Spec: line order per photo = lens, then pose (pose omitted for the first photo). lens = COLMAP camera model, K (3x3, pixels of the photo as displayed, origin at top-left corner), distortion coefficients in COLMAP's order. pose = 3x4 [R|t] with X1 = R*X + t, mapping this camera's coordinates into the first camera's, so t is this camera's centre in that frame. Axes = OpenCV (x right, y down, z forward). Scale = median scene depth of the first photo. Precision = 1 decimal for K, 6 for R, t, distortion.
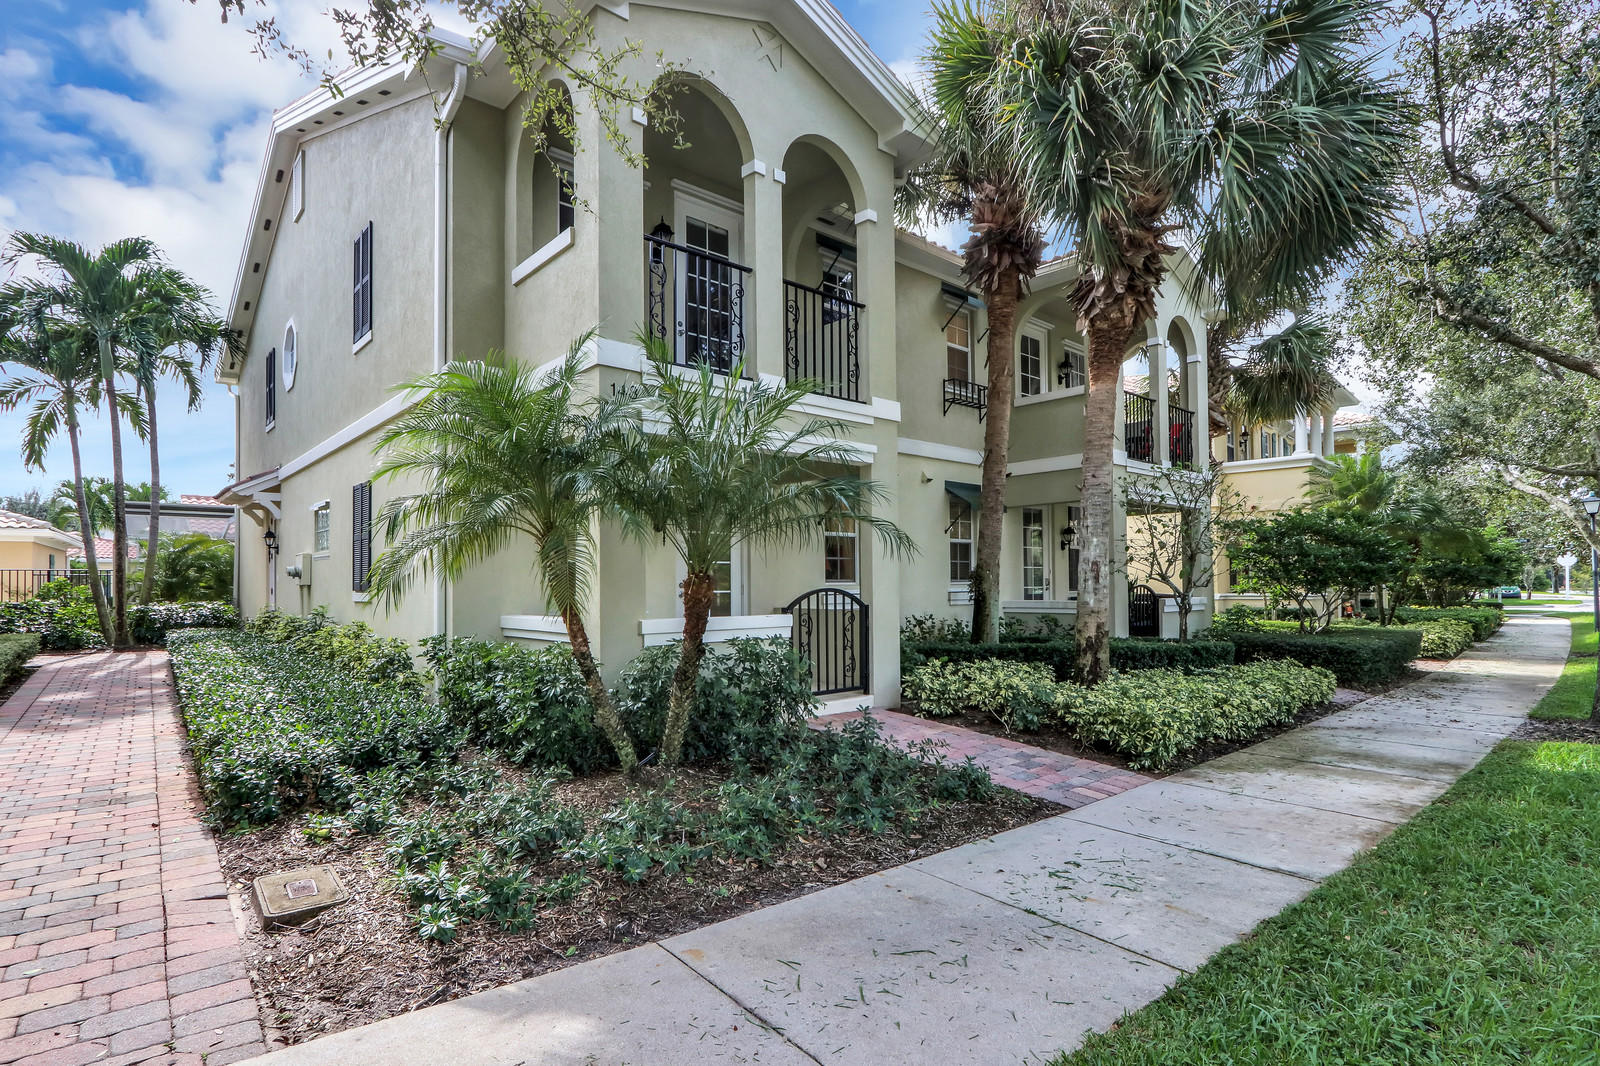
lens RADIAL K [[801.8, 0, 781.2], [0, 801.8, 564.3], [0, 0, 1]] dist [-0.018463, 0.000471]
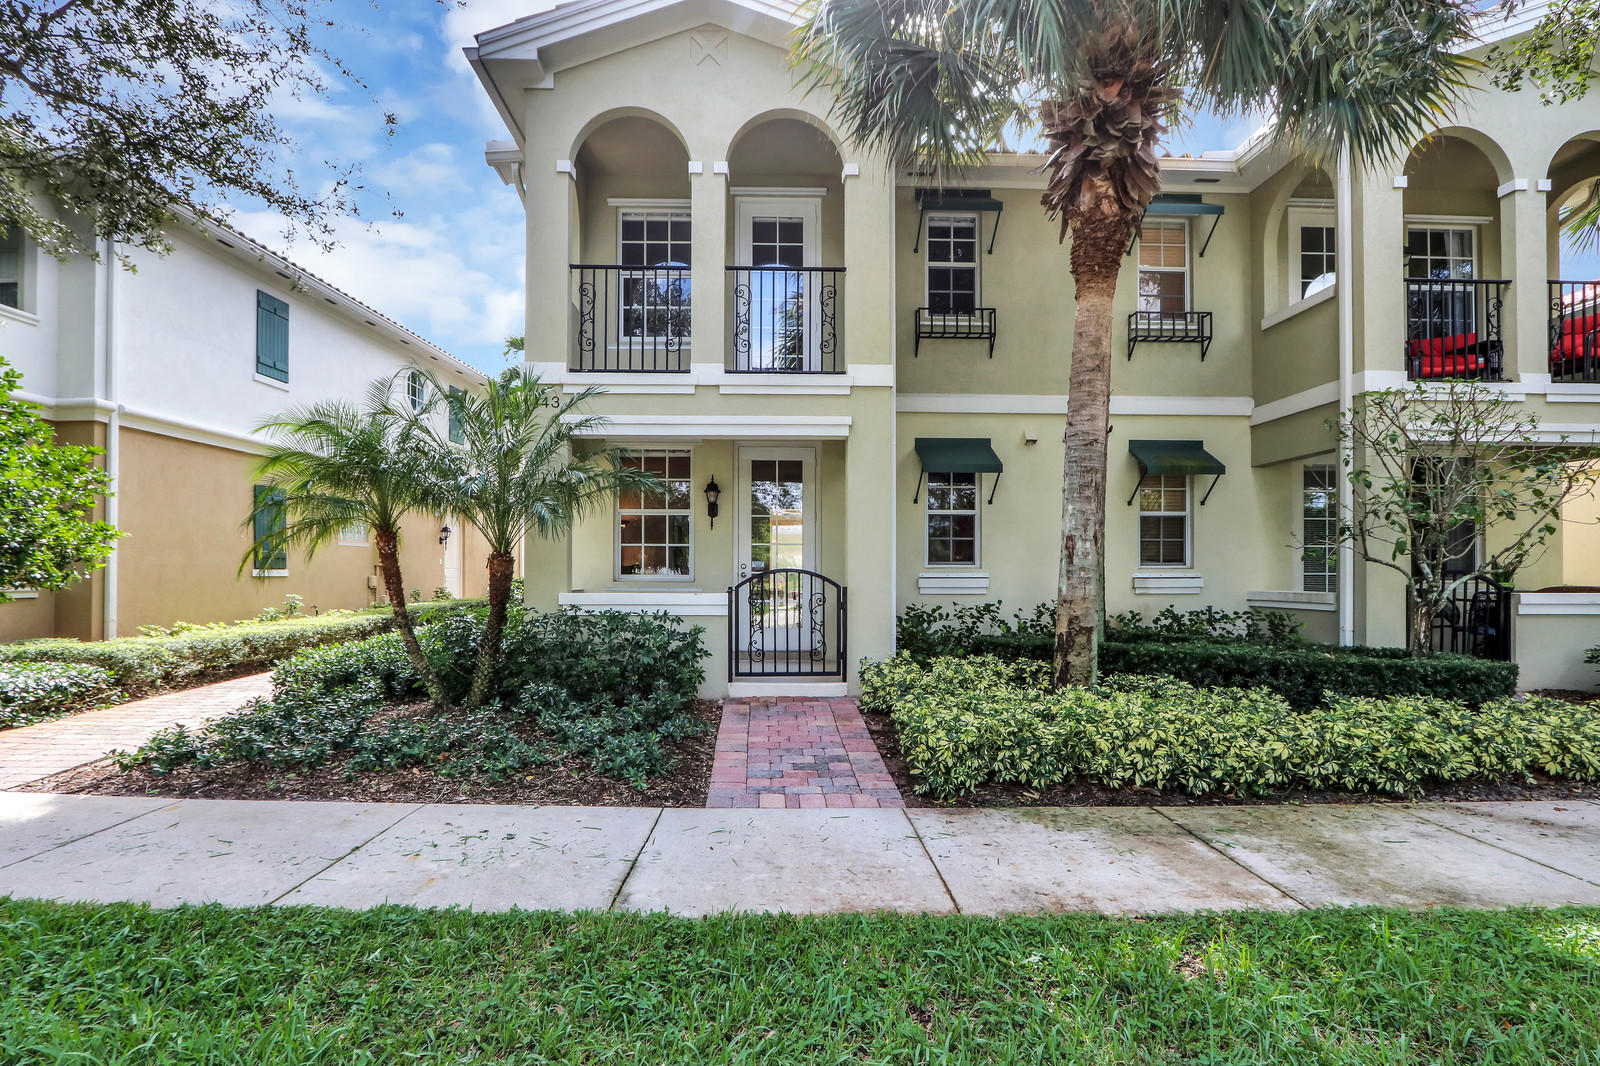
lens RADIAL K [[801.8, 0, 781.2], [0, 801.8, 564.3], [0, 0, 1]] dist [-0.018463, 0.000471]
pose [[0.777281, 0.000157, -0.629153, 0.712067], [0.010115, 0.999868, 0.012746, 0.012025], [0.629072, -0.016271, 0.777177, 0.243041]]
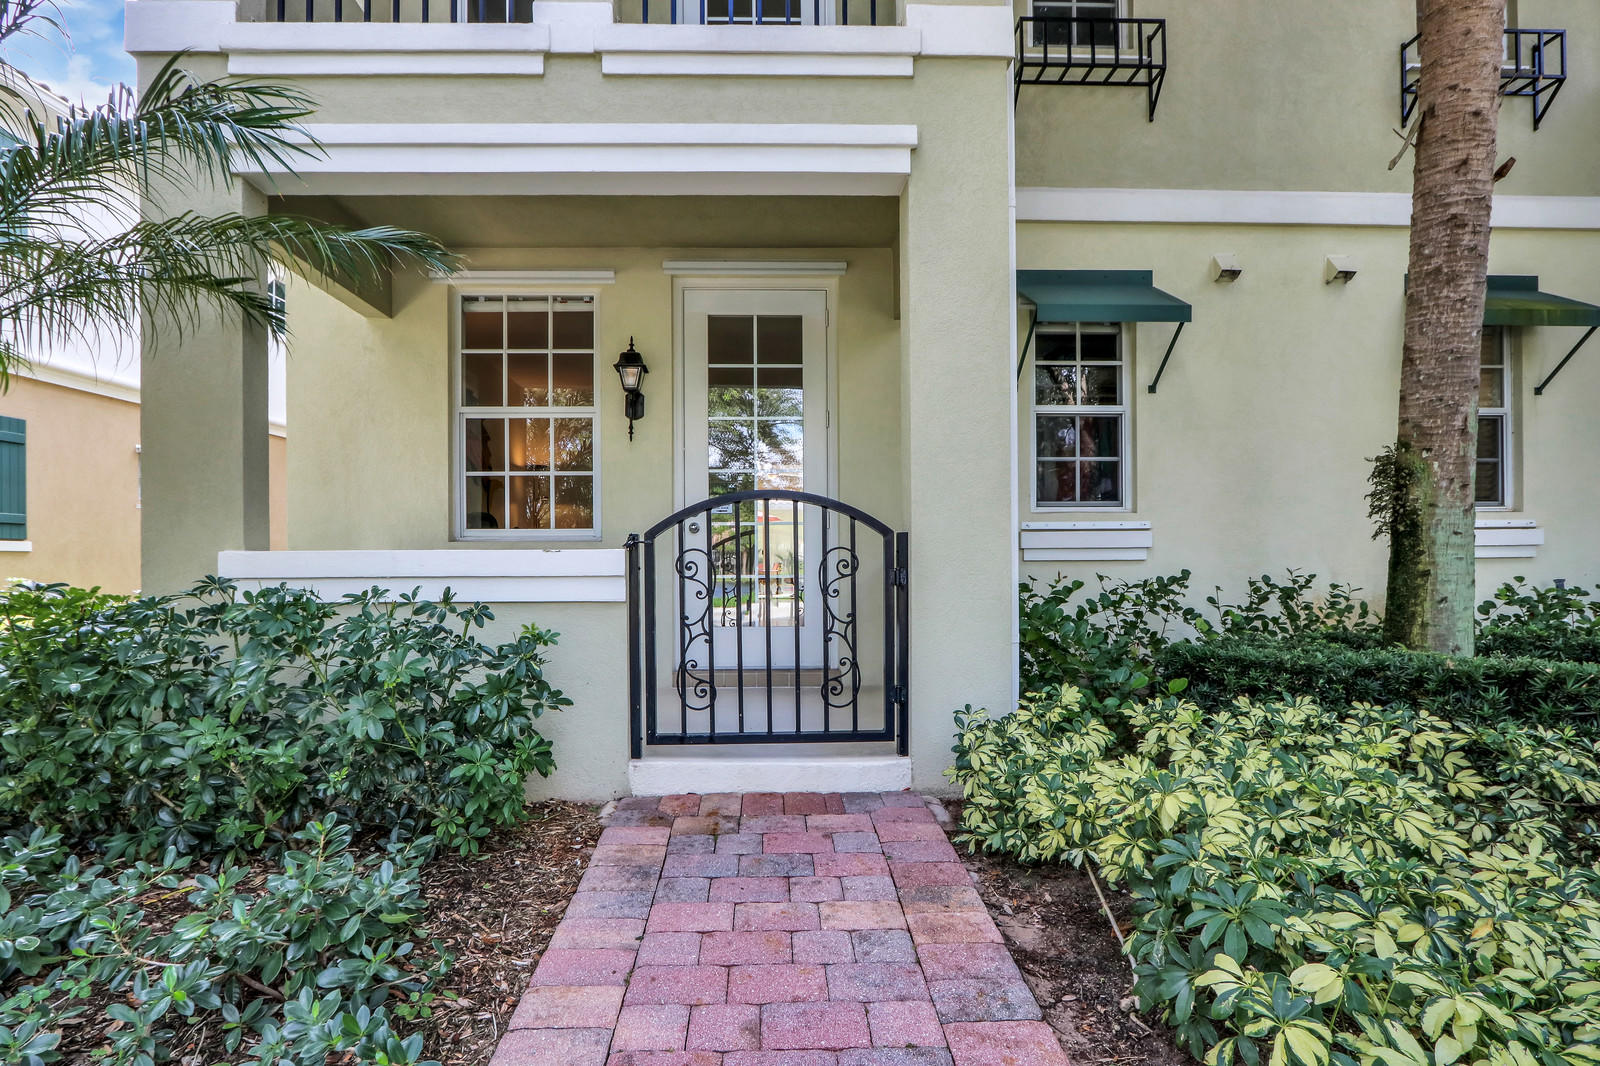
lens RADIAL K [[801.8, 0, 781.2], [0, 801.8, 564.3], [0, 0, 1]] dist [-0.018463, 0.000471]
pose [[0.775011, 0.001331, -0.631947, 0.346622], [0.017723, 0.999559, 0.023840, 0.061418], [0.631699, -0.029676, 0.774645, 0.720790]]
